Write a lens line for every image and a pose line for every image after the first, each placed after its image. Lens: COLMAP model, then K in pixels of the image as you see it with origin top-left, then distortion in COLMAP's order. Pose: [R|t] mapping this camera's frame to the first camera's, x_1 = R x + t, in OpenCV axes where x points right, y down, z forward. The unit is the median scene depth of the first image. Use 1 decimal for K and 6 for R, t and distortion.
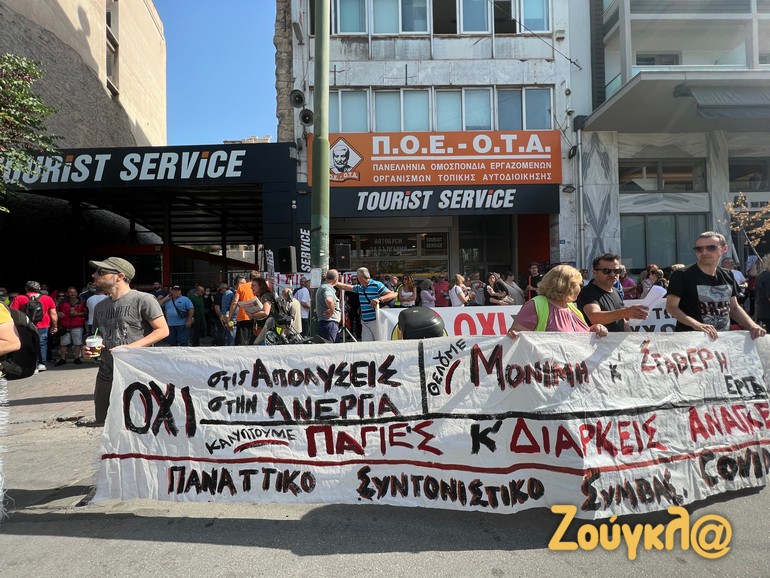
lens RADIAL K [[308.6, 0, 384.5], [0, 308.6, 288.5], [0, 0, 1]] dist [-0.002784, -0.000315]
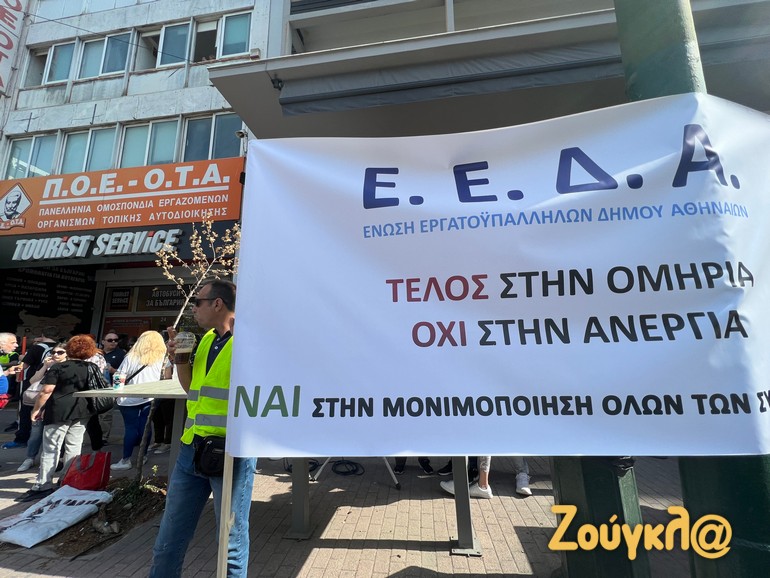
lens RADIAL K [[308.6, 0, 382.5], [0, 308.6, 288.7], [0, 0, 1]] dist [-0.002784, -0.000315]
pose [[0.987964, -0.012655, -0.154168, 1.055943], [-0.011922, 0.987454, -0.157454, -0.050740], [0.154227, 0.157397, 0.975418, 0.327520]]
